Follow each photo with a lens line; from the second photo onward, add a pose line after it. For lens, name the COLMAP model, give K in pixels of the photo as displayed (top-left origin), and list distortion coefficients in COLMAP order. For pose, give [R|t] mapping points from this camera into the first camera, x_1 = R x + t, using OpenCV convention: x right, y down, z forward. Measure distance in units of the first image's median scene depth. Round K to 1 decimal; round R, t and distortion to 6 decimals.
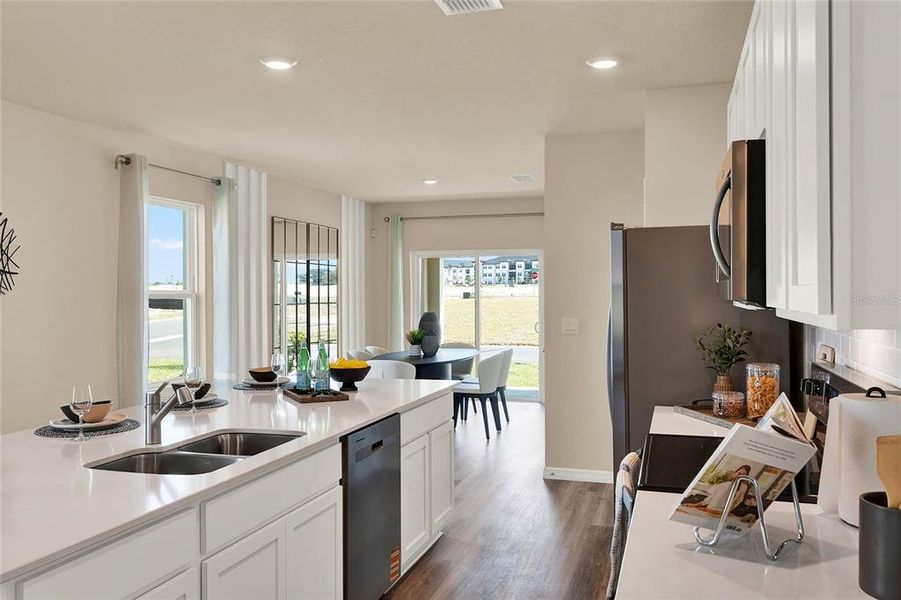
lens RADIAL K [[733.9, 0, 450.1], [0, 733.9, 296.0], [0, 0, 1]] dist [0.000547, 0.002856]
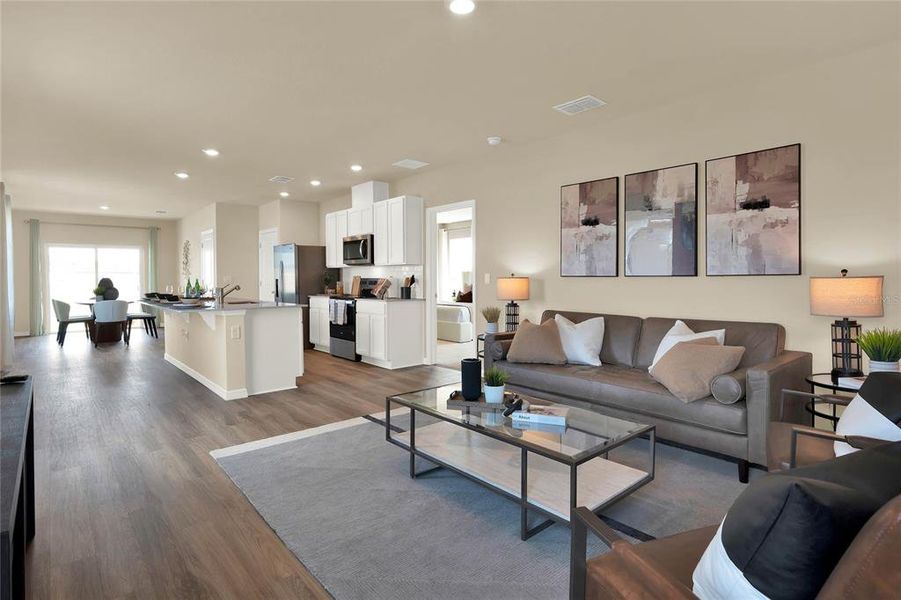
lens RADIAL K [[455.4, 0, 451.5], [0, 455.4, 285.2], [0, 0, 1]] dist [0.002010, 0.000190]
pose [[0.525213, -0.008141, 0.850932, -0.946037], [0.007758, 0.999958, 0.004778, 0.071637], [-0.850935, 0.004092, 0.525255, -0.586916]]
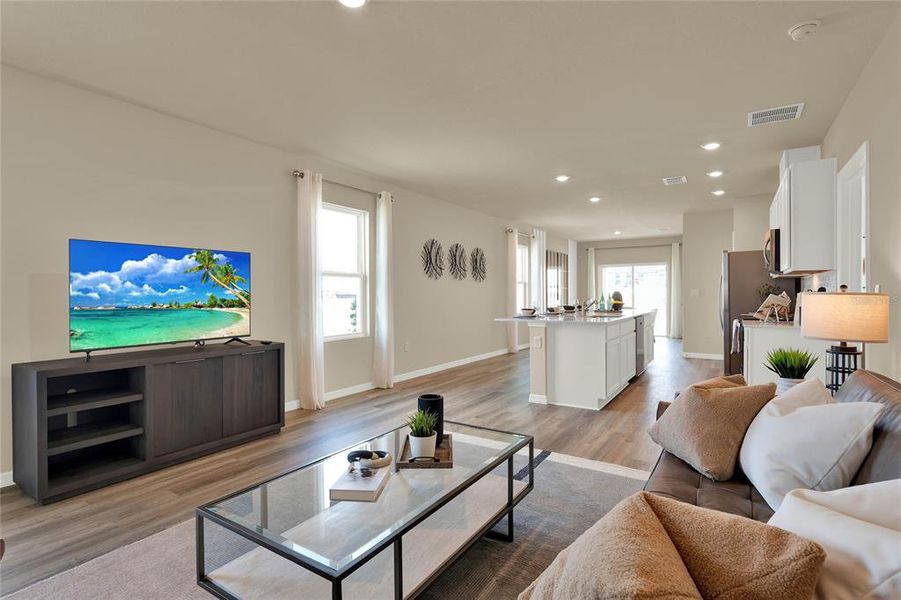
lens RADIAL K [[443.7, 0, 450.7], [0, 443.7, 297.8], [0, 0, 1]] dist [0.001120, -0.000158]
pose [[0.963857, 0.001018, -0.266420, -0.270861], [0.000152, 0.999990, 0.004372, 0.062274], [0.266422, -0.004254, 0.963847, -0.748651]]
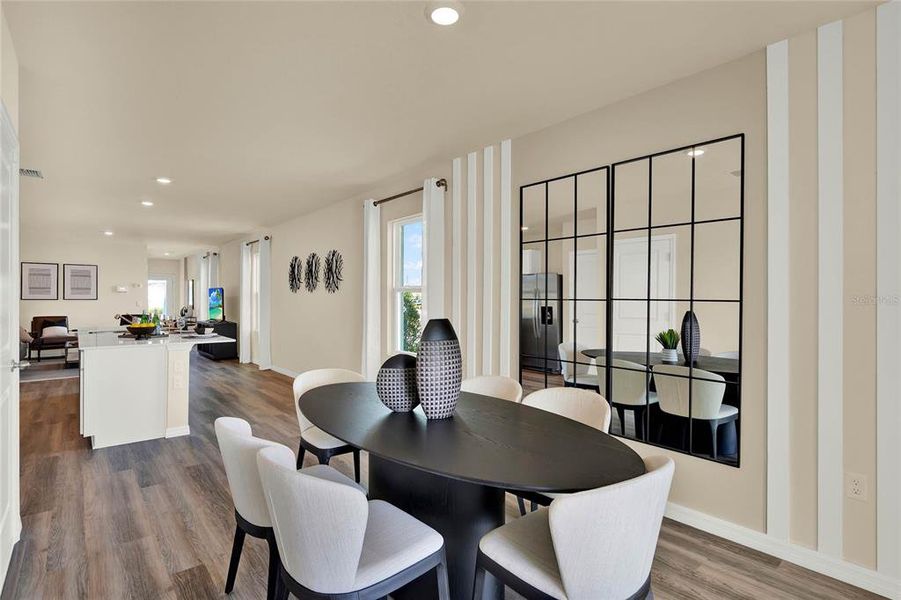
lens RADIAL K [[443.7, 0, 452.9], [0, 443.7, 295.9], [0, 0, 1]] dist [0.001120, -0.000158]
pose [[-0.545422, -0.004007, -0.838152, 0.315912], [-0.008589, 0.999963, 0.000809, 0.013433], [0.838117, 0.007640, -0.545436, 1.991860]]
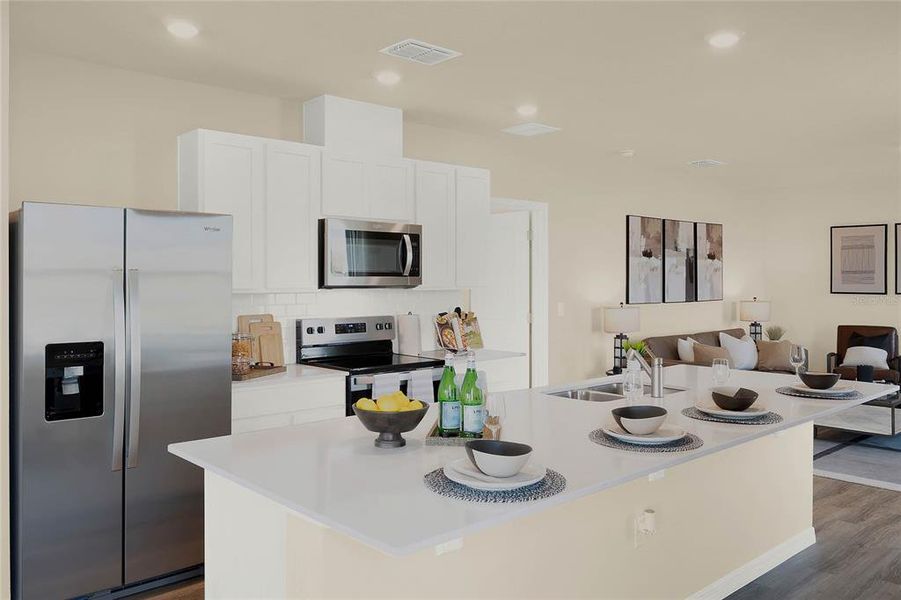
lens RADIAL K [[733.9, 0, 452.5], [0, 733.9, 295.5], [0, 0, 1]] dist [0.000547, 0.002856]
pose [[-0.866832, -0.011854, 0.498459, -0.452609], [0.005329, 0.999440, 0.033036, -0.013714], [-0.498571, 0.031293, -0.866284, 1.310136]]
